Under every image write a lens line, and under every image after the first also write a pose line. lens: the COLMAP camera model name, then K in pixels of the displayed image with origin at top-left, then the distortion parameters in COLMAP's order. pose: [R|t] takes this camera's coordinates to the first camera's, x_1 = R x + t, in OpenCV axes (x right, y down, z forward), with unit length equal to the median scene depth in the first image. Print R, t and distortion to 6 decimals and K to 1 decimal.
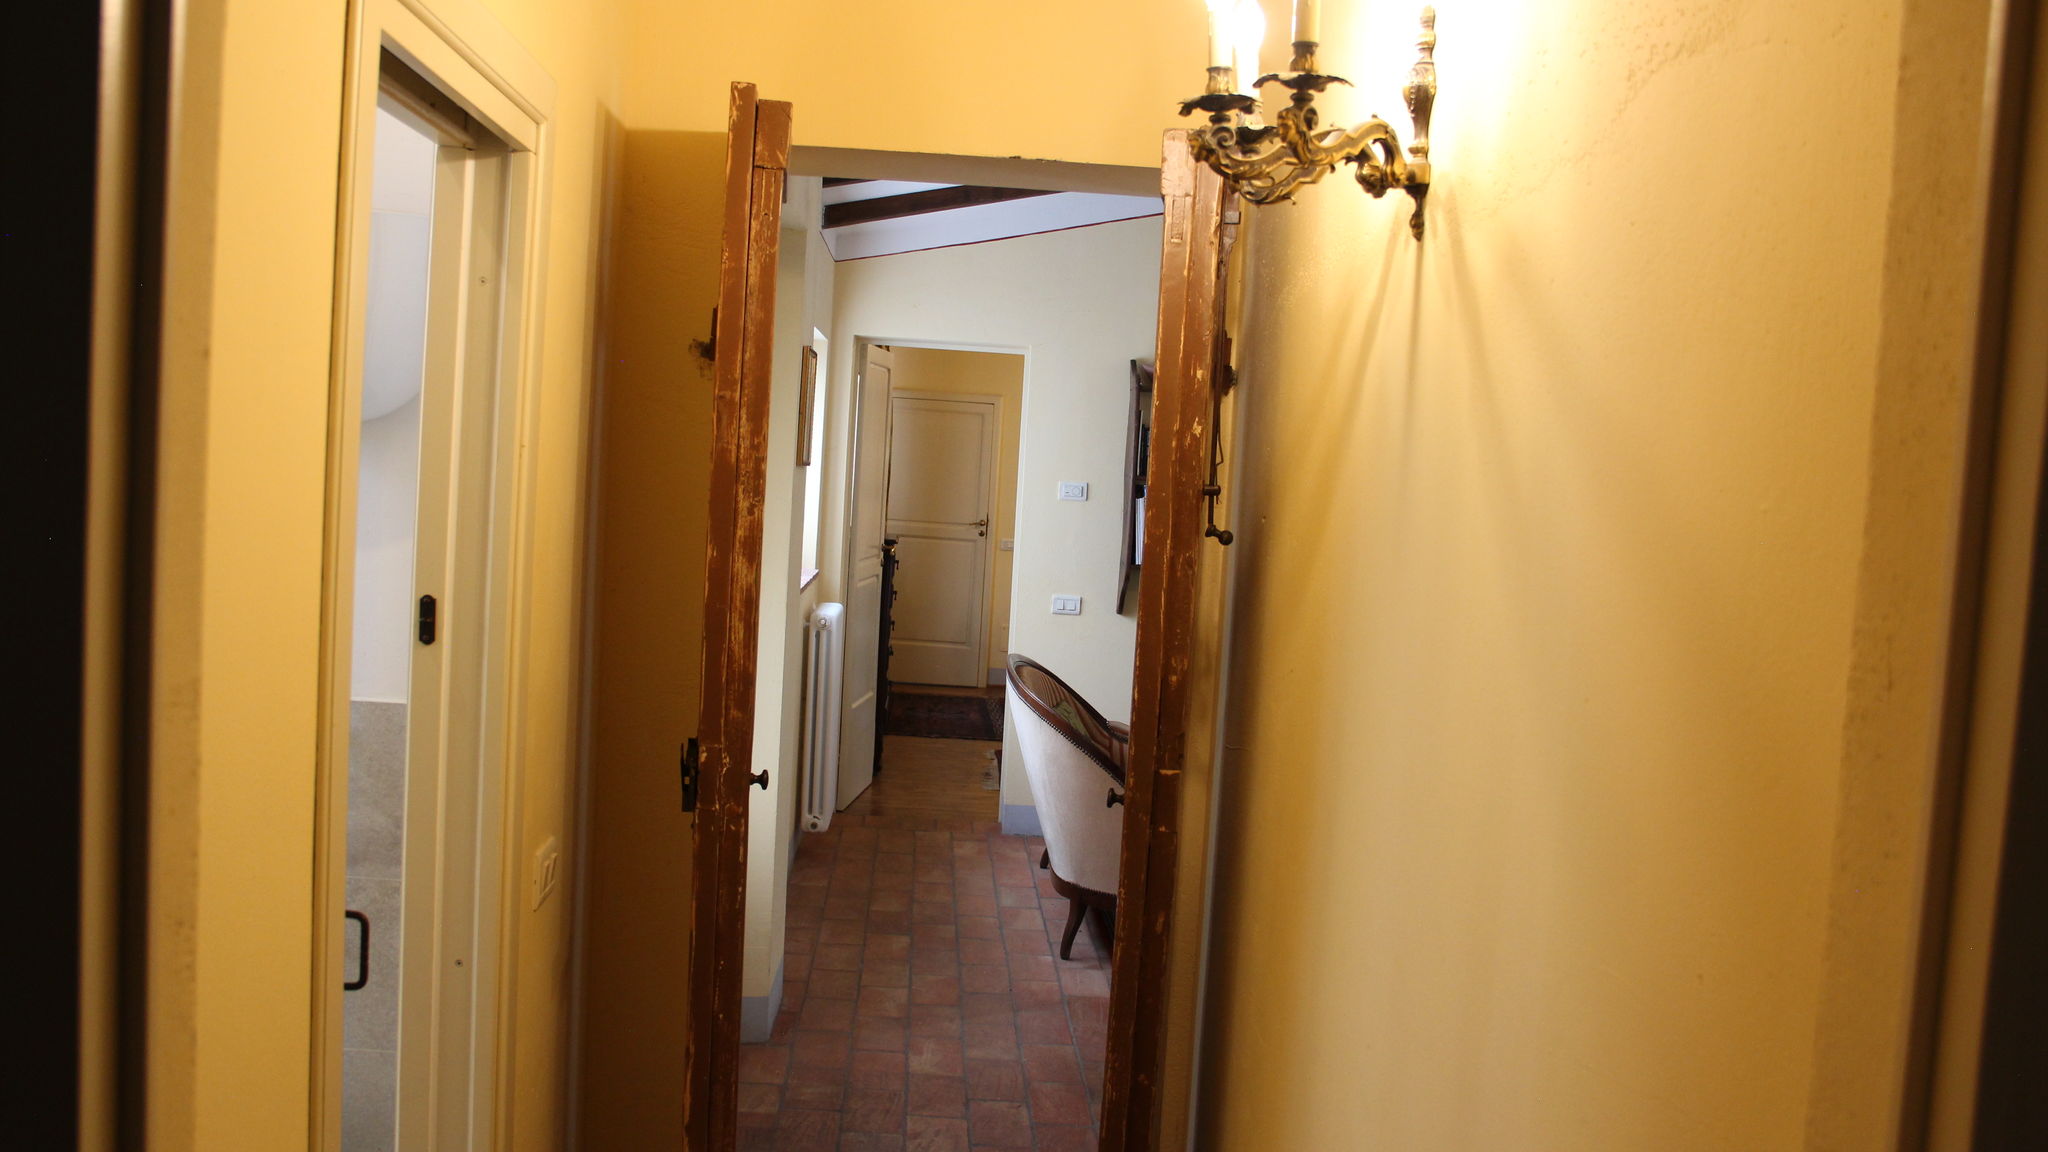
lens RADIAL K [[1781.3, 0, 1016.2], [0, 1781.3, 583.3], [0, 0, 1]] dist [-0.121043, 0.000252]
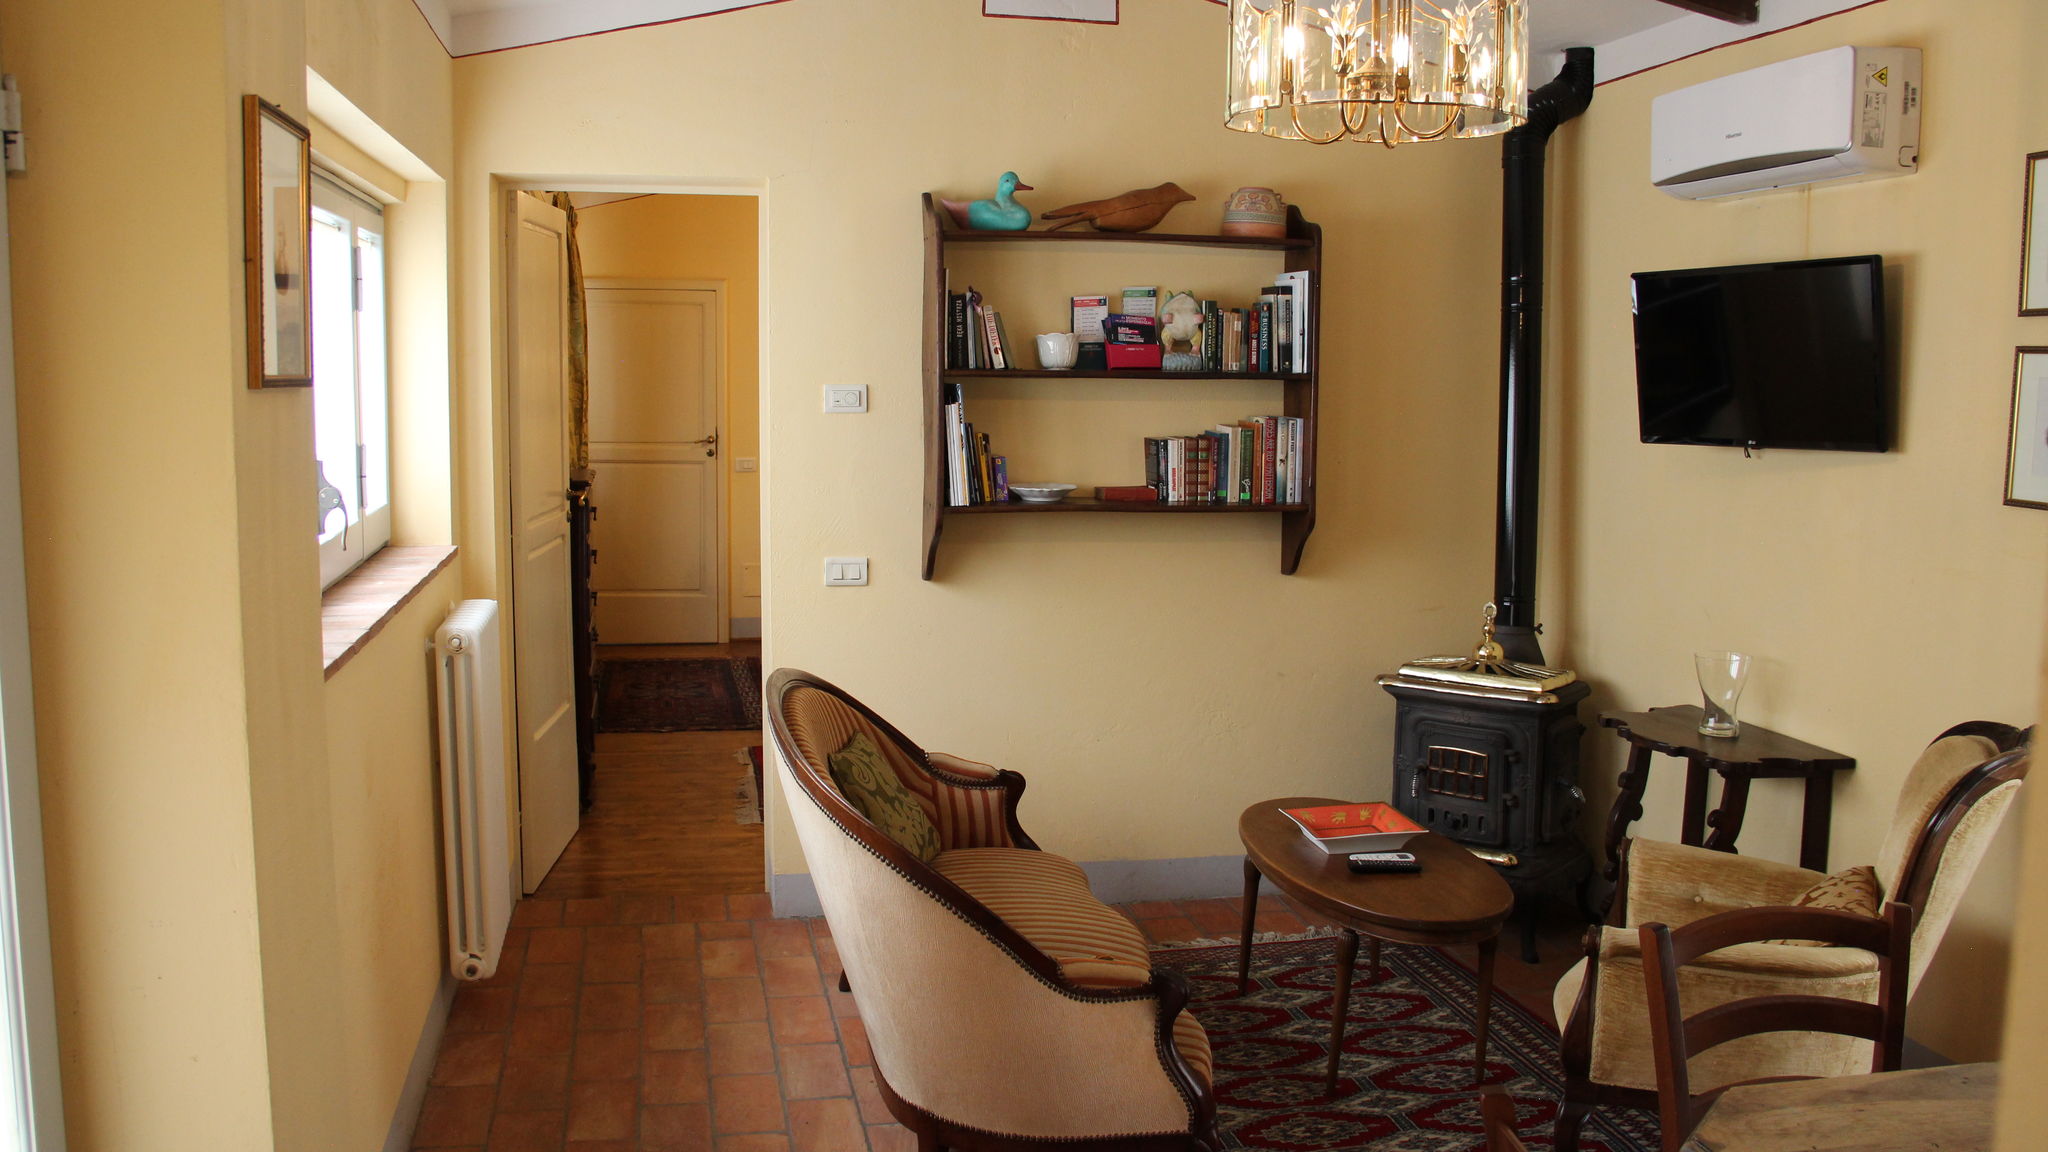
lens RADIAL K [[1712.6, 0, 1017.3], [0, 1712.6, 576.4], [0, 0, 1]] dist [-0.160335, 0.114795]
pose [[0.986066, -0.068040, 0.151802, -0.006324], [0.058824, 0.996189, 0.064404, -0.025902], [-0.155606, -0.054577, 0.986310, 0.408099]]
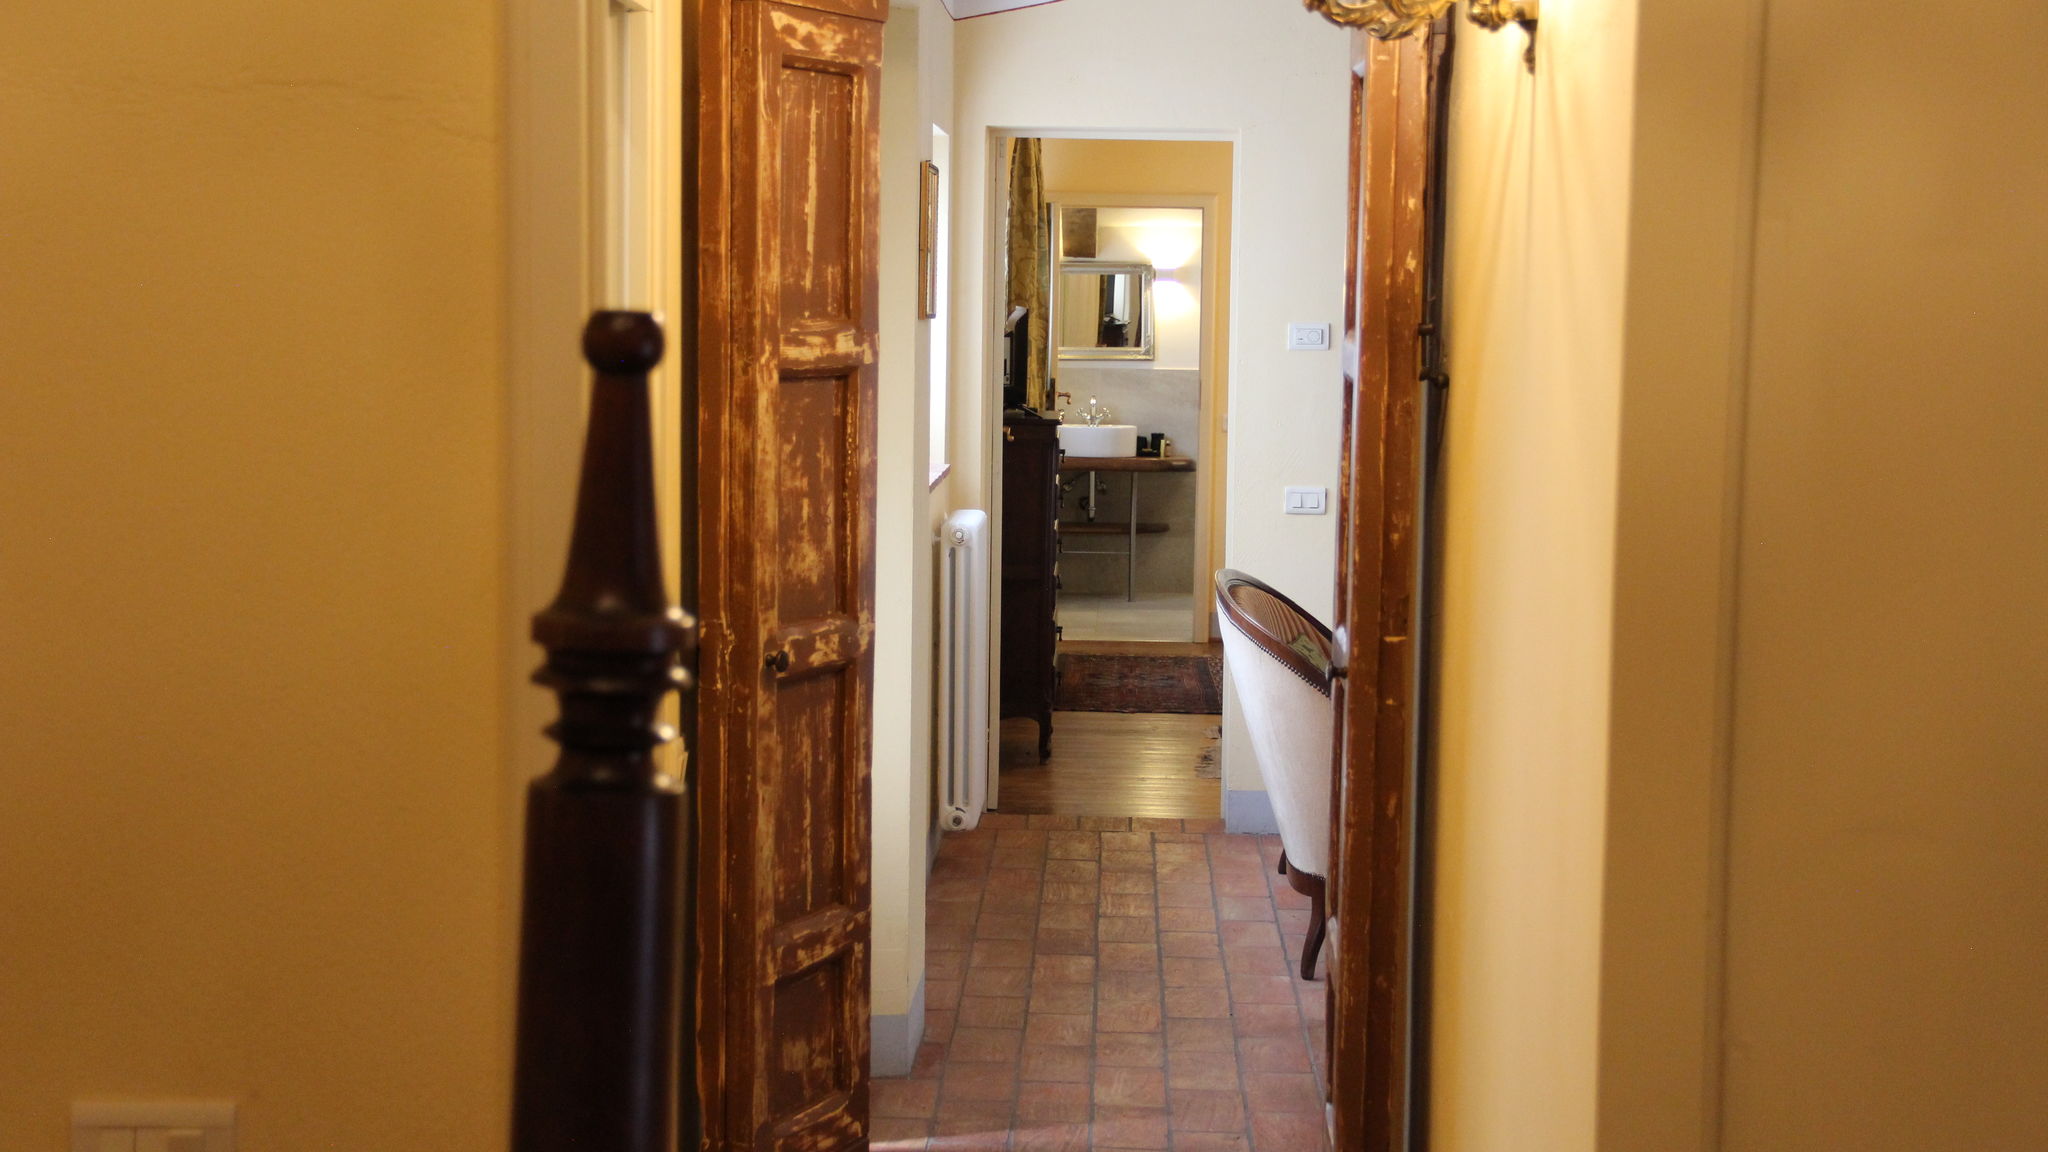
lens RADIAL K [[3001.1, 0, 1020.8], [0, 3001.1, 579.8], [0, 0, 1]] dist [0.160623, 0.000000]
pose [[0.995637, -0.036804, -0.085751, 0.018971], [0.039014, 0.998945, 0.024234, 0.011311], [0.084769, -0.027474, 0.996022, -0.202005]]
